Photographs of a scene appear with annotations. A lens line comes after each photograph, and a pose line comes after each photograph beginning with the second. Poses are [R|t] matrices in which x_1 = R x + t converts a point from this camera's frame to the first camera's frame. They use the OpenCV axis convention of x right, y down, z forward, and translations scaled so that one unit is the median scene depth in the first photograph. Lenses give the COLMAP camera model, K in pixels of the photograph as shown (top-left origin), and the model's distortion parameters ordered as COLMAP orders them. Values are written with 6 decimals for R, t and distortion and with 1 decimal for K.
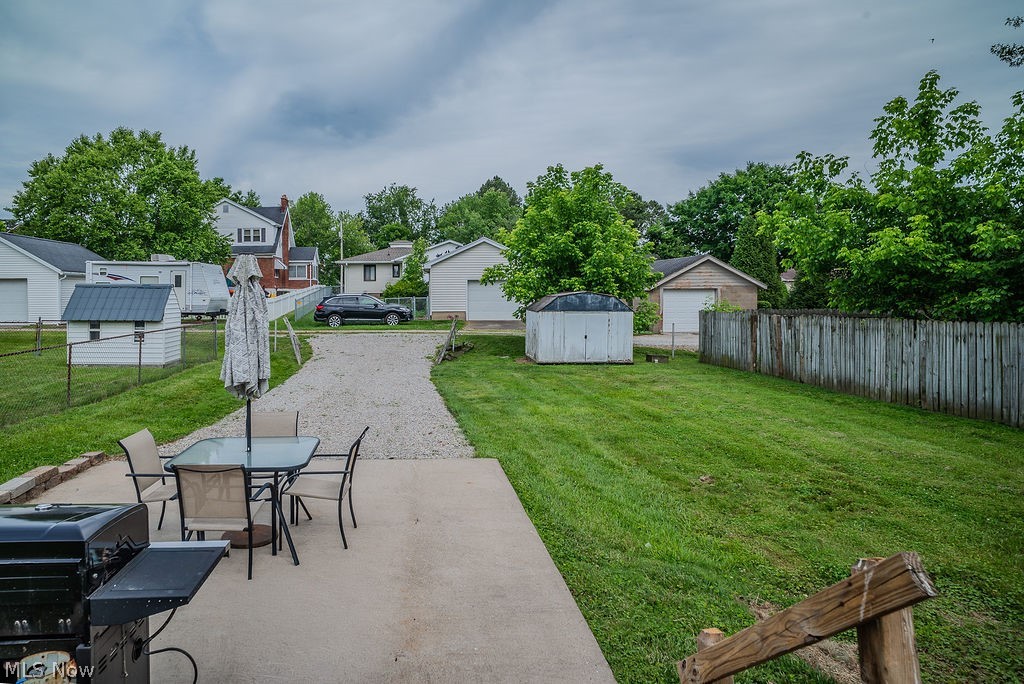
lens RADIAL K [[570.5, 0, 509.4], [0, 570.5, 316.9], [0, 0, 1]] dist [-0.080013, 0.054584]
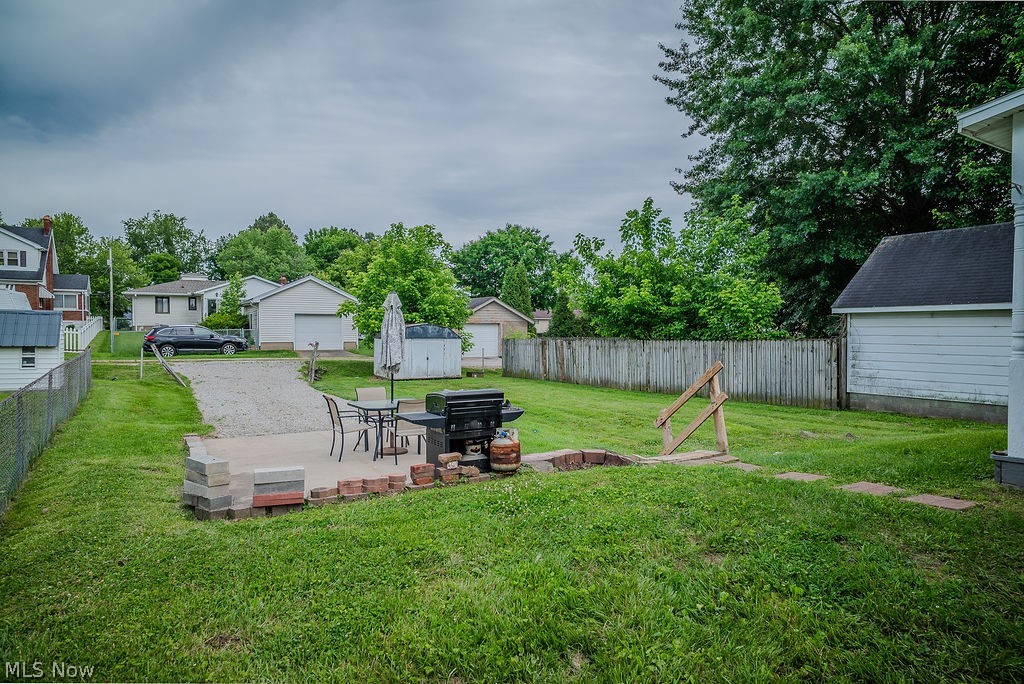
lens RADIAL K [[590.9, 0, 512.0], [0, 590.9, 342.0], [0, 0, 1]] dist [-0.032459, 0.001056]
pose [[0.882200, -0.003464, 0.470861, -0.330909], [0.016011, 0.999615, -0.022643, 0.031428], [-0.470602, 0.027515, 0.881917, -0.279940]]
